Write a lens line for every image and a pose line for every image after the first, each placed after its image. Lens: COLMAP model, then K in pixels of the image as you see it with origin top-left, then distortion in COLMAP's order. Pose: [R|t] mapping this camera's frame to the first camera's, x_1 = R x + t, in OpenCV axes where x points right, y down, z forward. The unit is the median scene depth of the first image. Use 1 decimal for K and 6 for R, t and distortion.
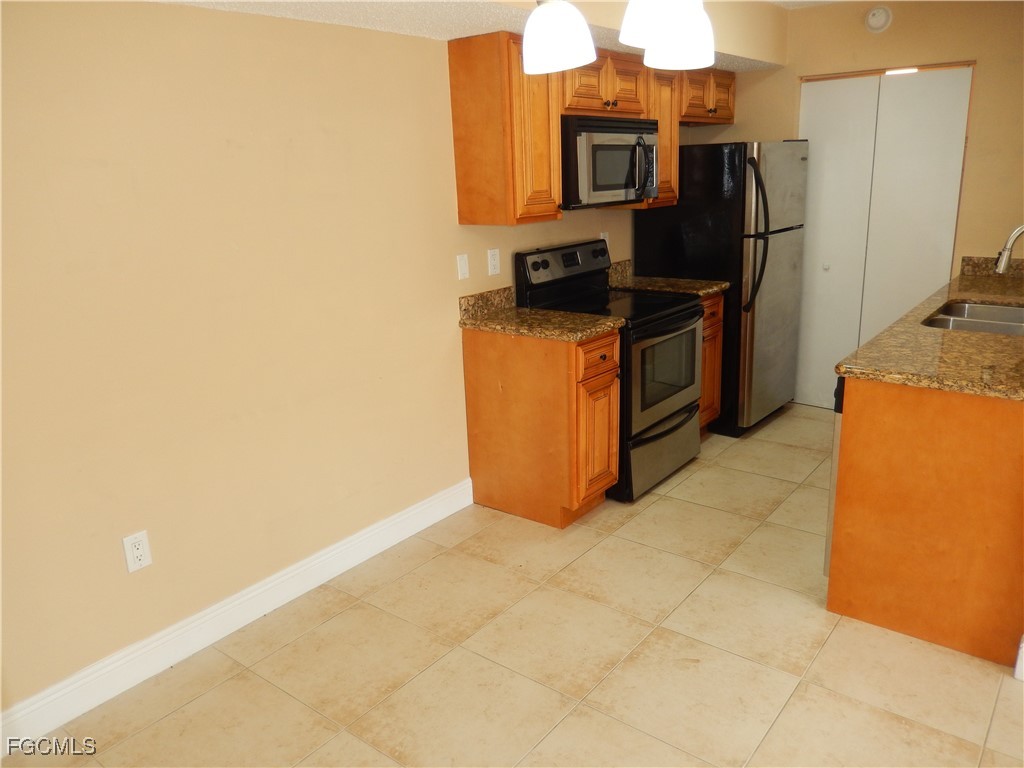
lens RADIAL K [[768.3, 0, 518.3], [0, 768.3, 373.6], [0, 0, 1]] dist [-0.001721, -0.011631]
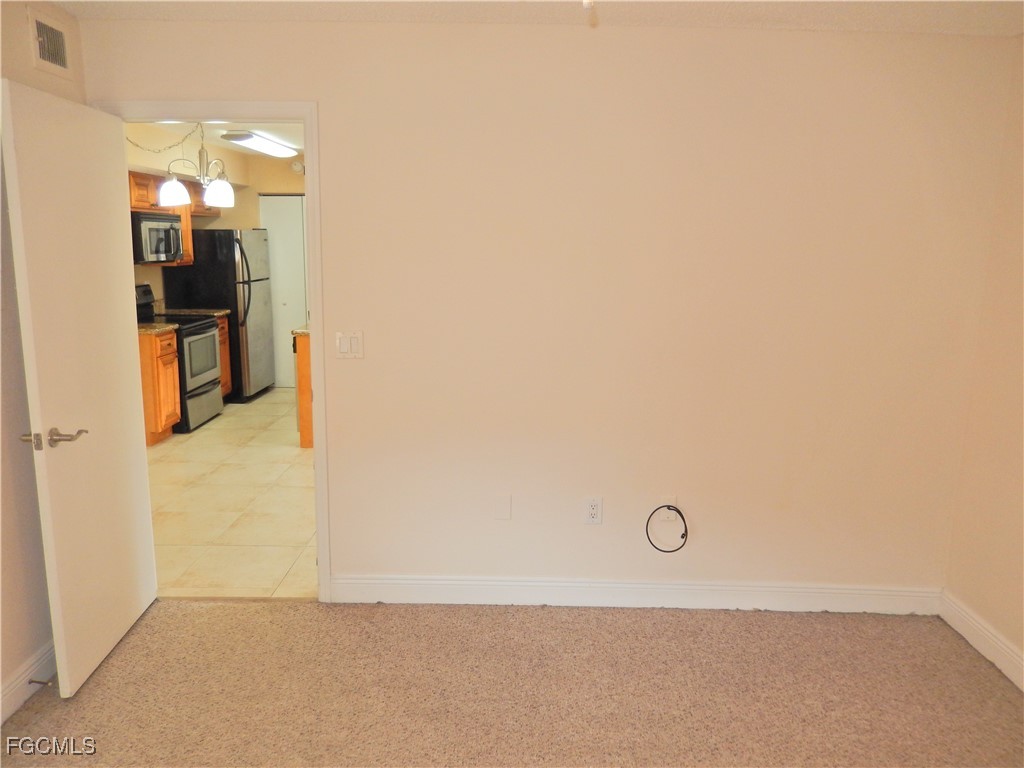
lens RADIAL K [[768.3, 0, 505.0], [0, 768.3, 375.6], [0, 0, 1]] dist [-0.001721, -0.011631]
pose [[0.794455, -0.065810, 0.603746, -0.323294], [0.121699, 0.991199, -0.052097, 0.218762], [-0.595004, 0.114864, 0.795472, -0.811562]]
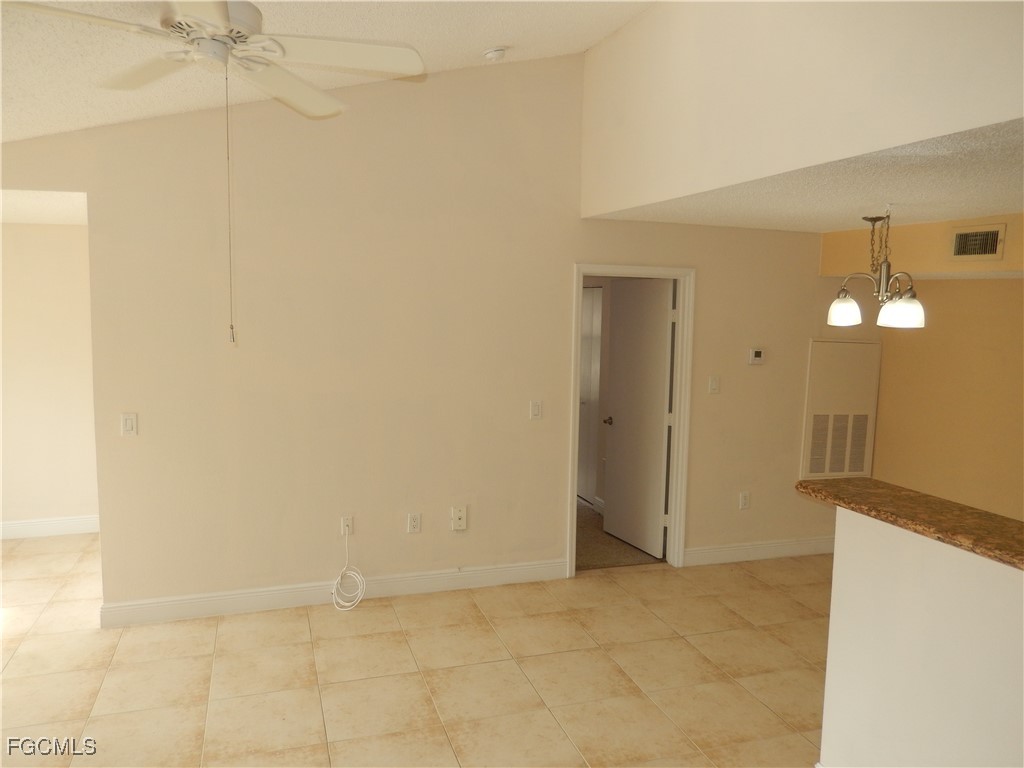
lens RADIAL K [[768.3, 0, 520.2], [0, 768.3, 377.5], [0, 0, 1]] dist [-0.001721, -0.011631]
pose [[-0.552246, 0.107100, -0.826773, 1.255887], [-0.221406, 0.937260, 0.269302, -0.298263], [0.803744, 0.331773, -0.493885, 0.619873]]
